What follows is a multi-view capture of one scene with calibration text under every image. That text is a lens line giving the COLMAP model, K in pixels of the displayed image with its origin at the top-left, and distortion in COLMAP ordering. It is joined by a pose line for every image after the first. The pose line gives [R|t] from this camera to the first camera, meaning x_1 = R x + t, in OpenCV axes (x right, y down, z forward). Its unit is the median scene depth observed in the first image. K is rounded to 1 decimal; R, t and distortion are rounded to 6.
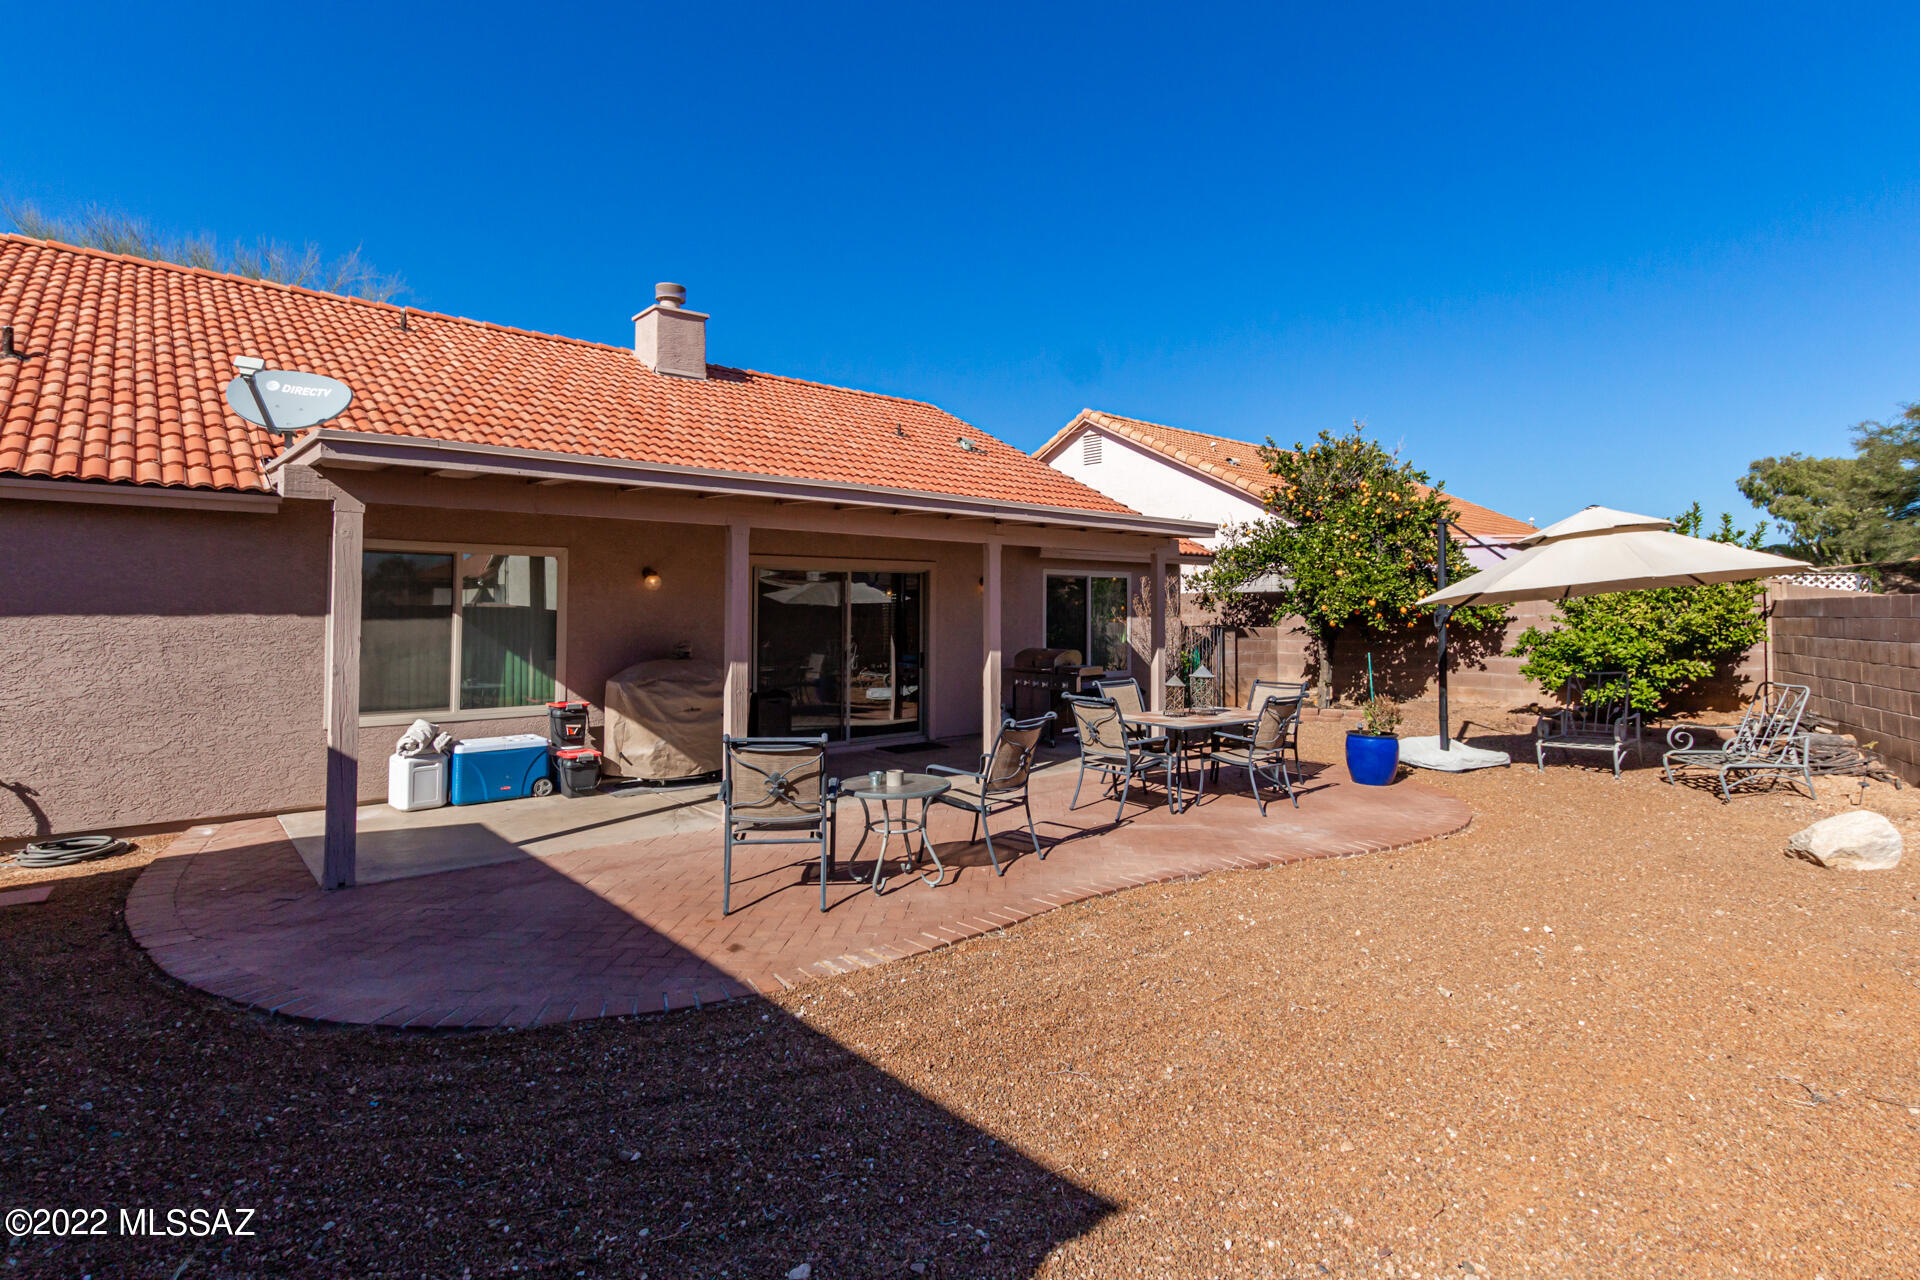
lens RADIAL K [[964.9, 0, 960.5], [0, 964.9, 608.1], [0, 0, 1]] dist [-0.000123, -0.000047]
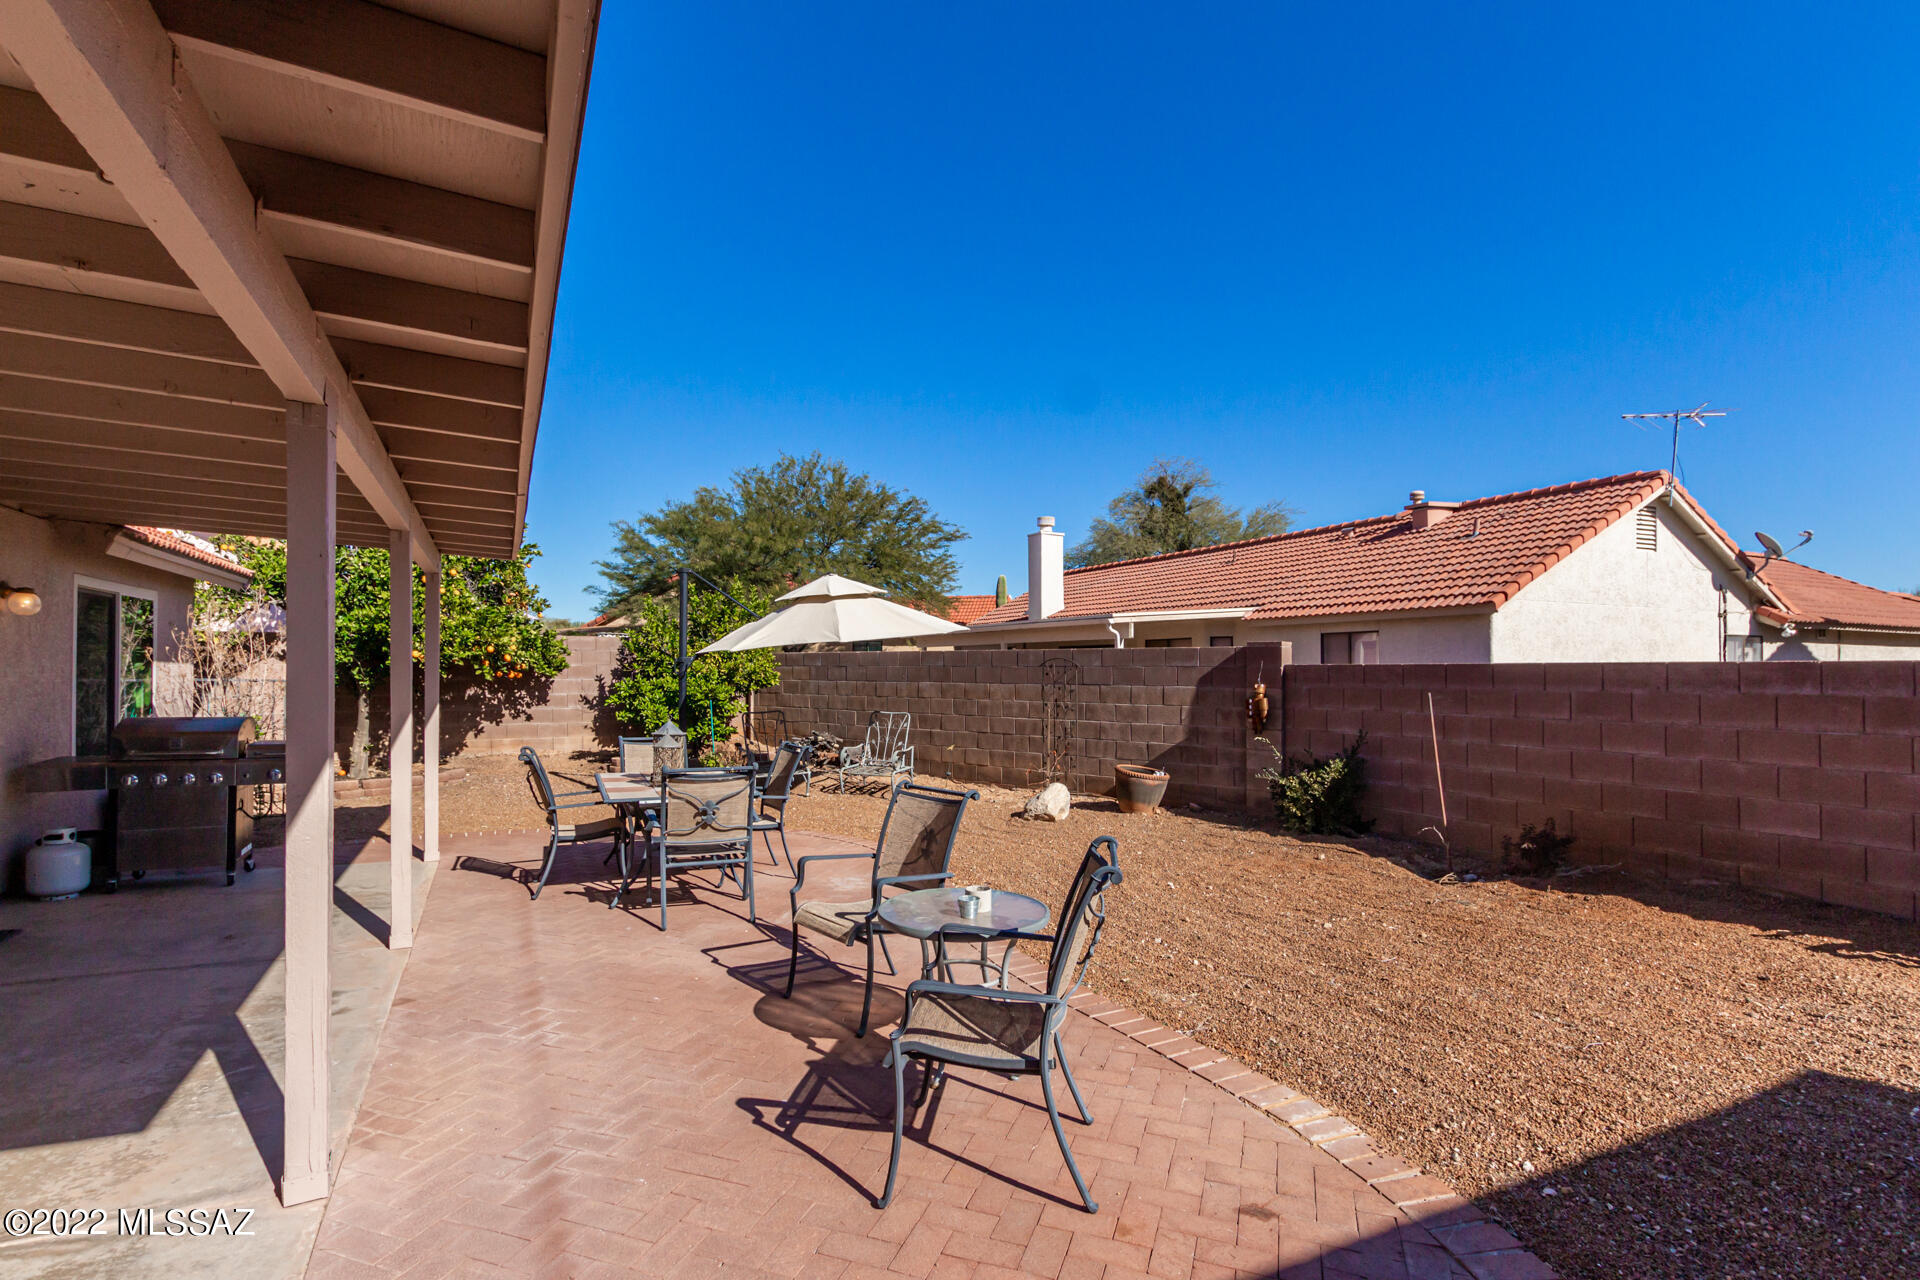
lens RADIAL K [[917.7, 0, 960.2], [0, 917.7, 666.9], [0, 0, 1]] dist [-0.000497, -0.000039]
pose [[0.263208, 0.000615, 0.964739, -0.260009], [-0.005496, 0.999985, 0.000862, 0.006132], [-0.964723, -0.005529, 0.263208, 0.325178]]
